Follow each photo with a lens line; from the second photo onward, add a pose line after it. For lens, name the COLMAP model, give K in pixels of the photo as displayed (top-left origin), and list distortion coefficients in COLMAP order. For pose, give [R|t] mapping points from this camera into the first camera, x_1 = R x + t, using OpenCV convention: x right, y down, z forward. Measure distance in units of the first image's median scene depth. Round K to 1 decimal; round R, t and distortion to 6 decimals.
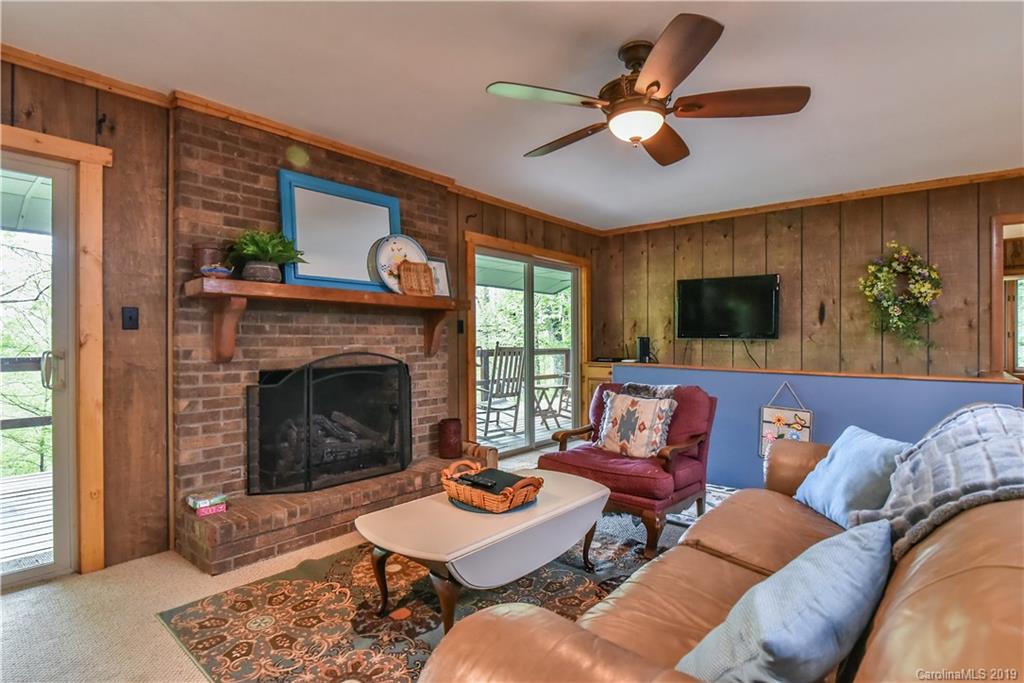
lens RADIAL K [[522.6, 0, 522.3], [0, 522.6, 337.0], [0, 0, 1]] dist [-0.010887, 0.000132]
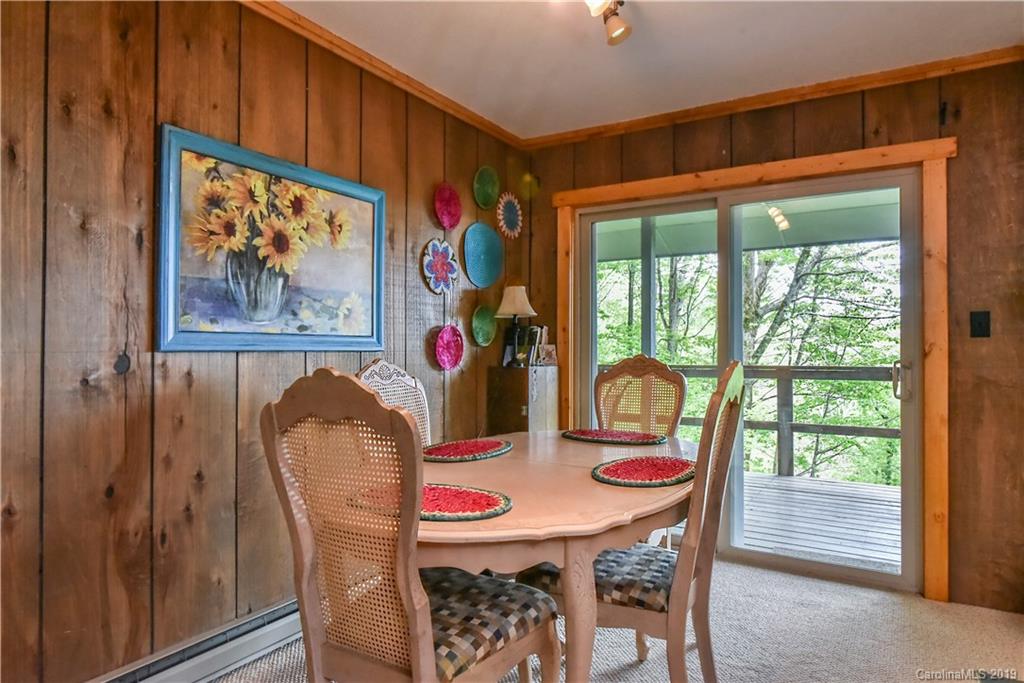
lens RADIAL K [[619.6, 0, 512.5], [0, 619.6, 343.2], [0, 0, 1]] dist [-0.002165, -0.001253]
pose [[0.139933, -0.014965, -0.990048, 0.148459], [-0.003131, 0.999874, -0.015556, 0.013688], [0.990156, 0.005276, 0.139869, 0.088640]]
